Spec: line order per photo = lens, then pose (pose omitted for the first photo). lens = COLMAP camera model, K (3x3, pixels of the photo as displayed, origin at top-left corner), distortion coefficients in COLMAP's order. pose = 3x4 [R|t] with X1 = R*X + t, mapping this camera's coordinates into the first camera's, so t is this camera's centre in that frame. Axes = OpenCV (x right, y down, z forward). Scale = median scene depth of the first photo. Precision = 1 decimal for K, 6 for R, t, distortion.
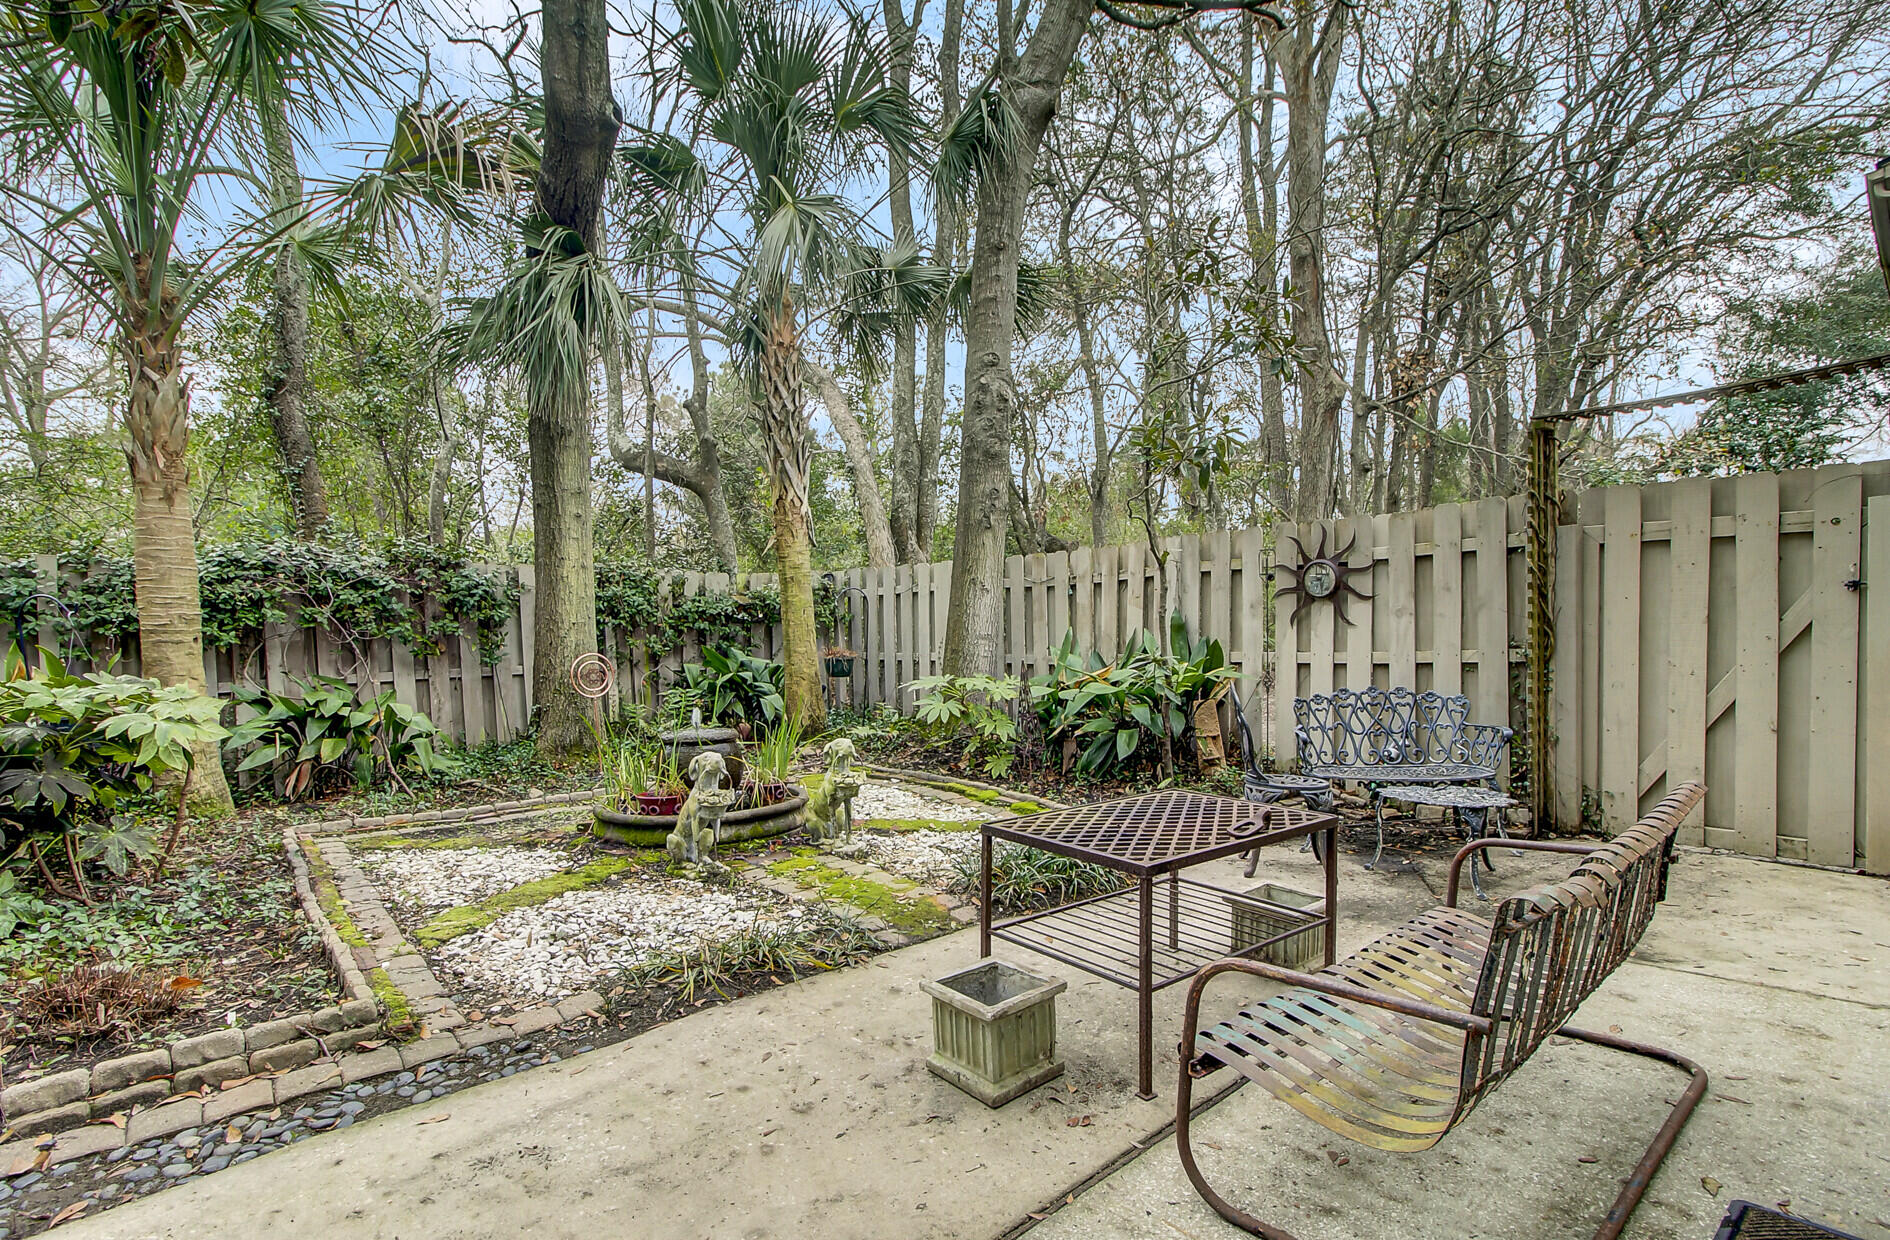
lens RADIAL K [[878.9, 0, 931.3], [0, 878.9, 741.5], [0, 0, 1]] dist [-0.001793, 0.000344]
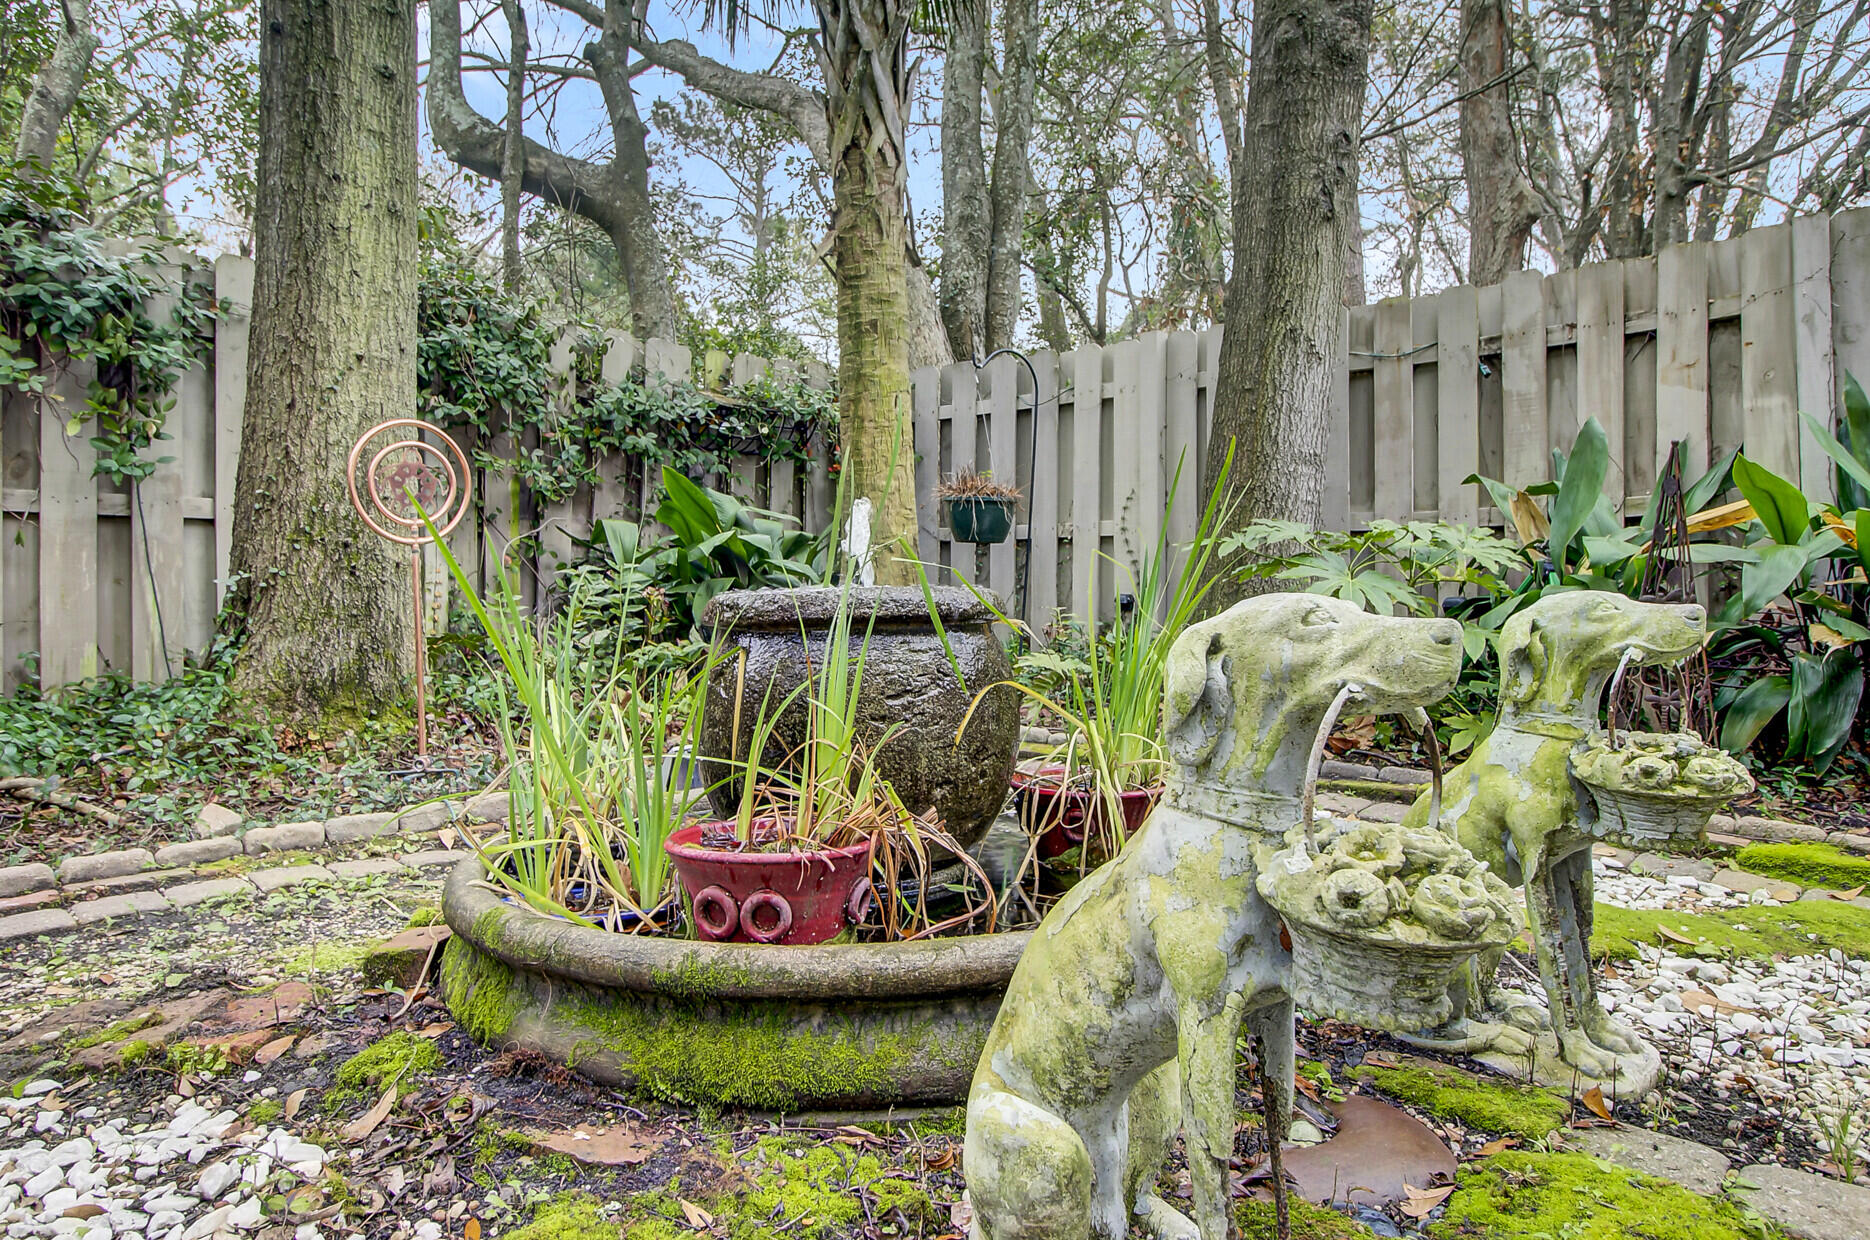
lens RADIAL K [[1149.5, 0, 937.2], [0, 1149.5, 616.6], [0, 0, 1]] dist [0.022237, -0.001555]
pose [[0.994086, 0.016185, 0.107381, -0.191024], [-0.005449, 0.995020, -0.099531, 0.020729], [-0.108457, 0.098357, 0.989223, 0.443326]]
